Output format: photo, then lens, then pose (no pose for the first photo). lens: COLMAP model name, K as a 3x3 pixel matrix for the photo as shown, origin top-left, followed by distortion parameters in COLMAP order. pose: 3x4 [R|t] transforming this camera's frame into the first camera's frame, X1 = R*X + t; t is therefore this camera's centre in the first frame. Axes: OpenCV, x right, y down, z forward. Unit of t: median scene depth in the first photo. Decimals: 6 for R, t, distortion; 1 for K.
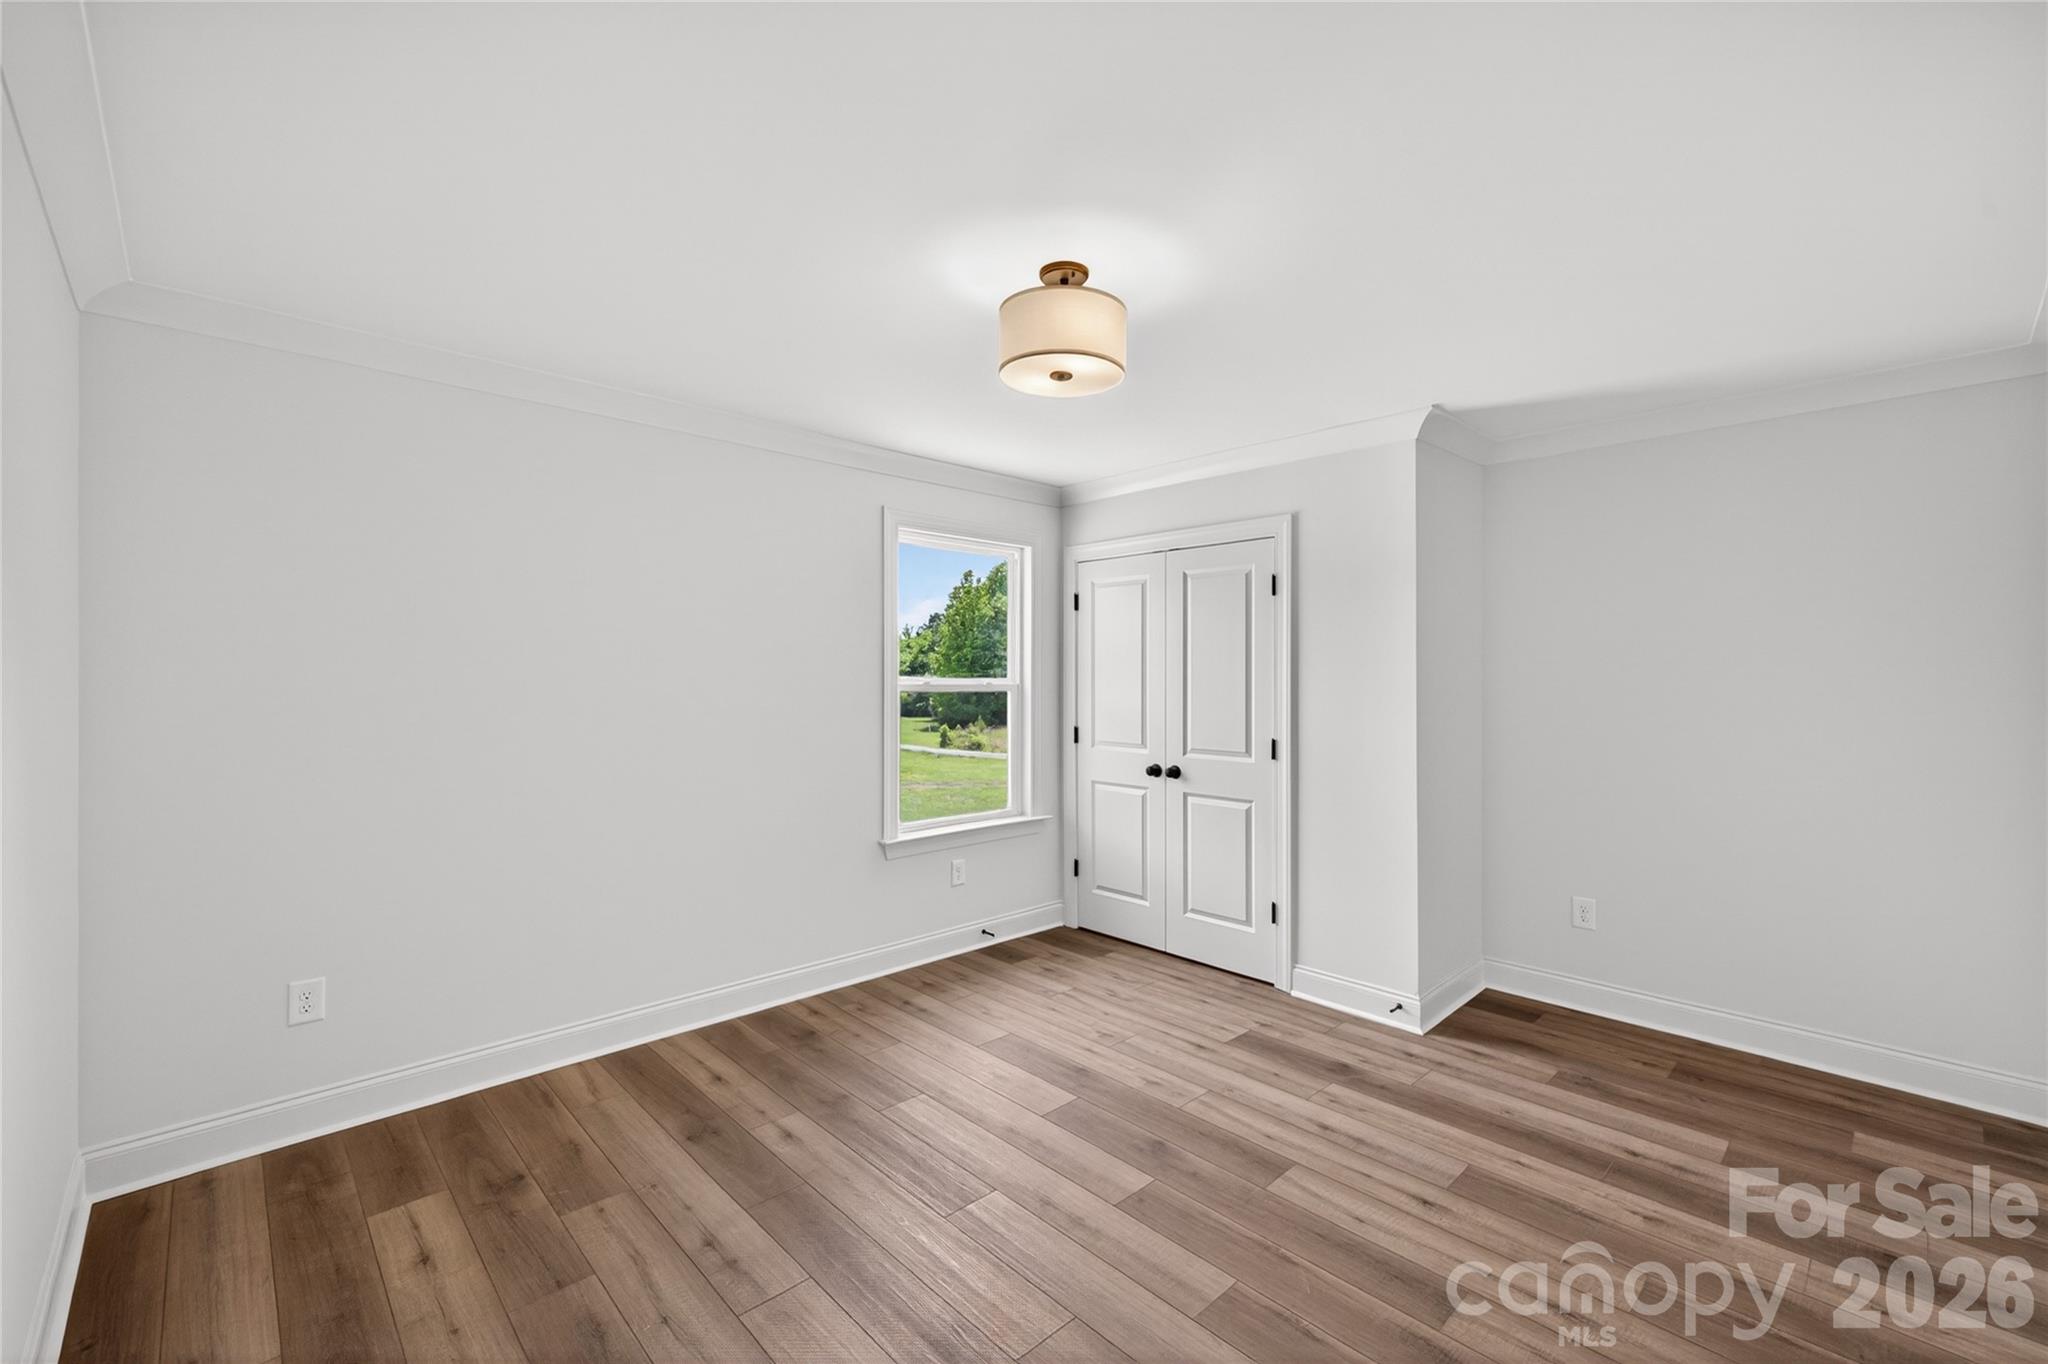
lens RADIAL K [[865.0, 0, 1029.6], [0, 865.0, 673.2], [0, 0, 1]] dist [0.012086, -0.001949]
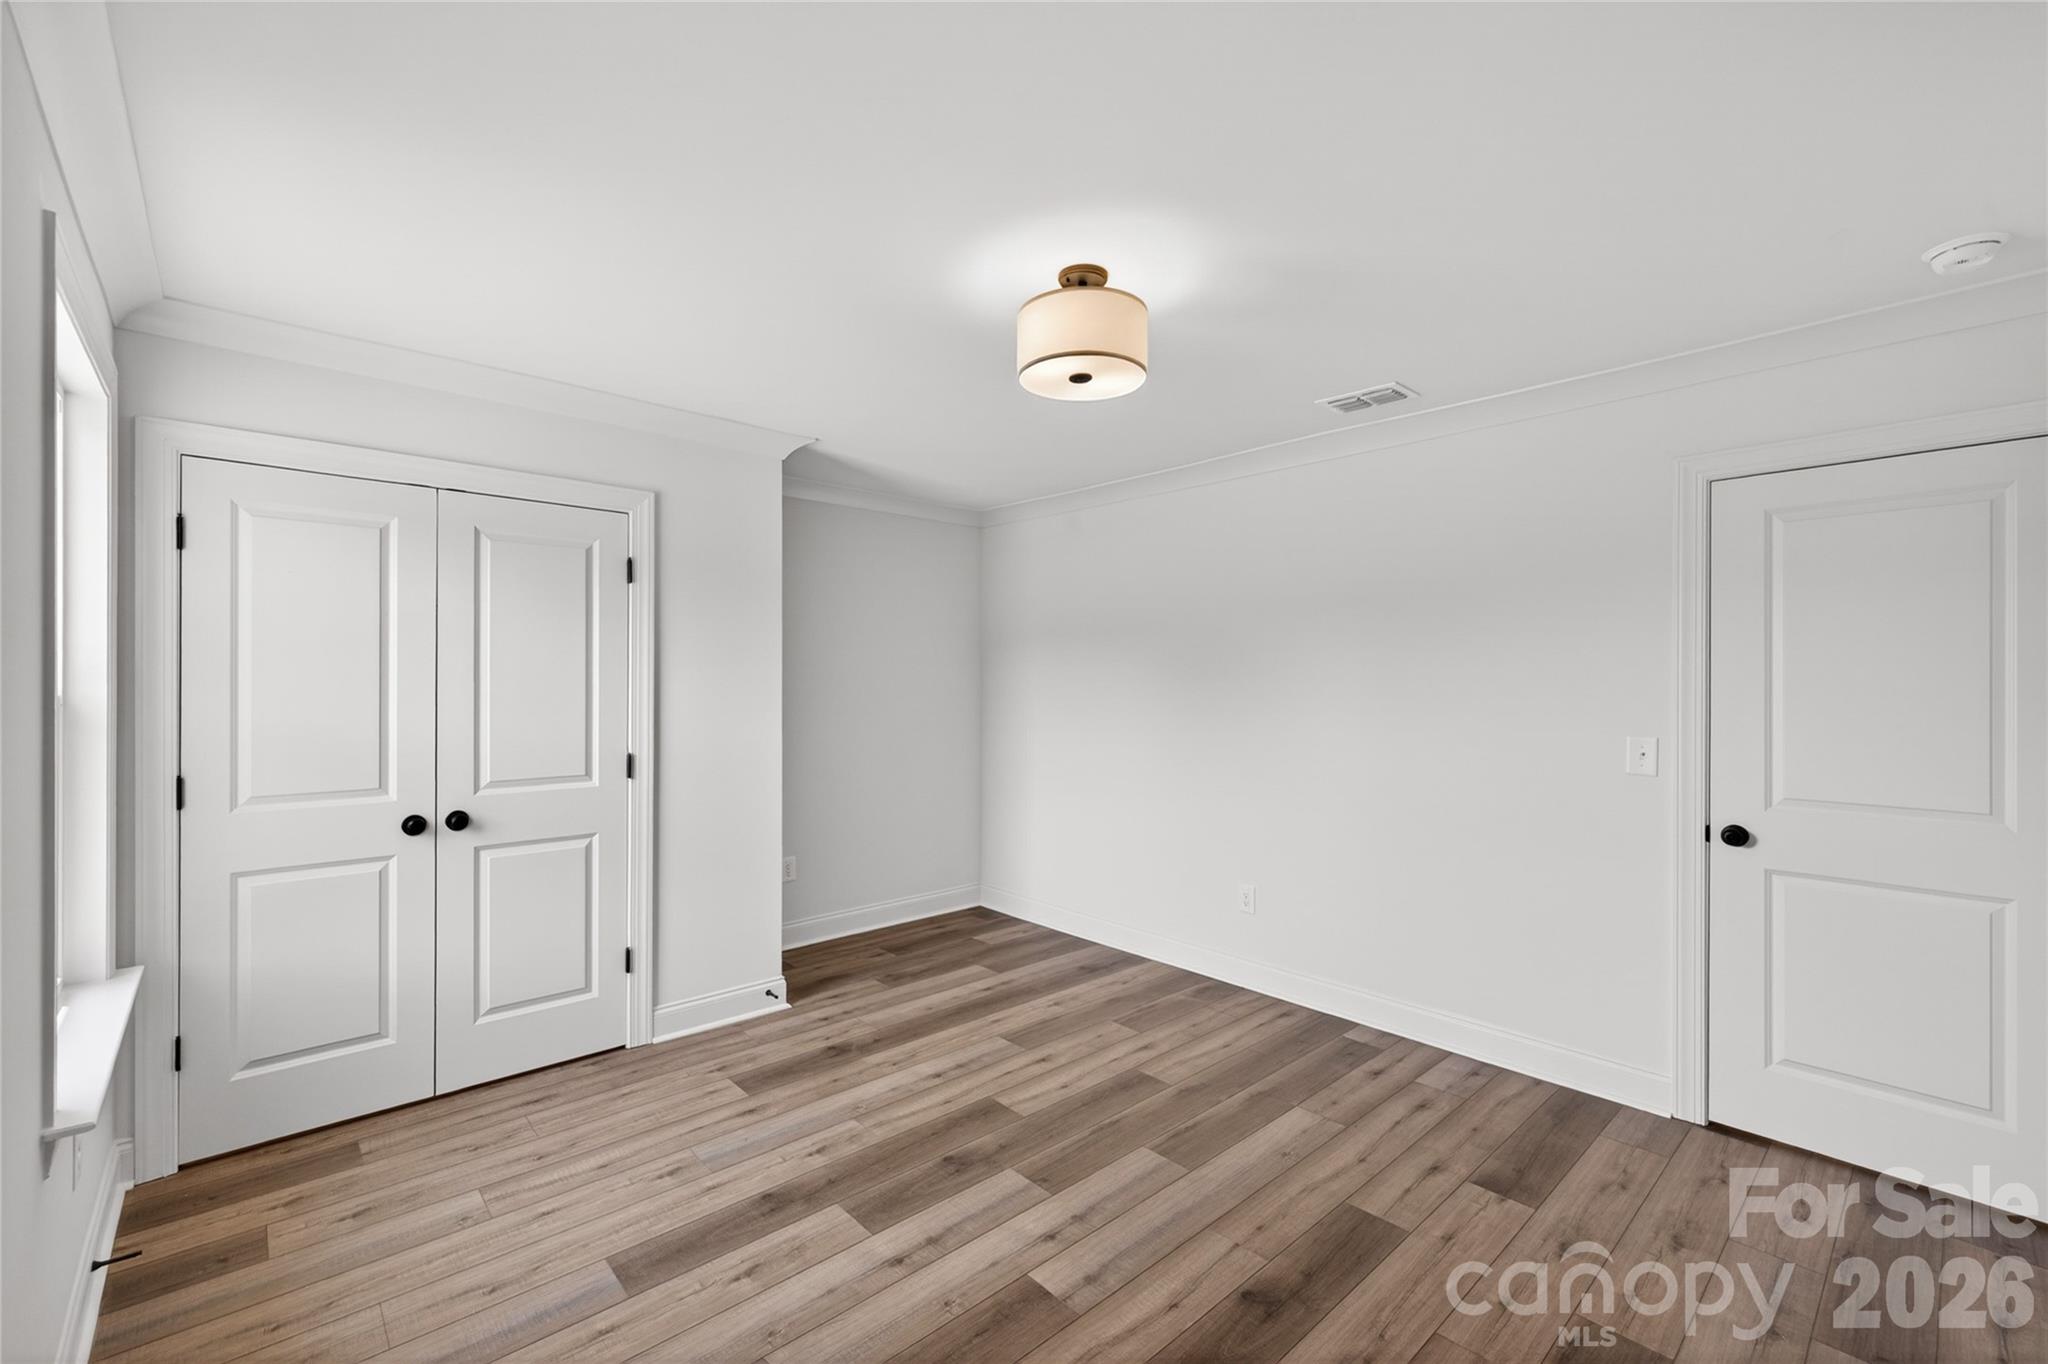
lens RADIAL K [[865.0, 0, 1025.4], [0, 865.0, 677.4], [0, 0, 1]] dist [0.012086, -0.001949]
pose [[0.018794, -0.001807, 0.999822, -0.630131], [-0.007921, 0.999967, 0.001956, -0.002787], [-0.999792, -0.007956, 0.018779, 0.685273]]
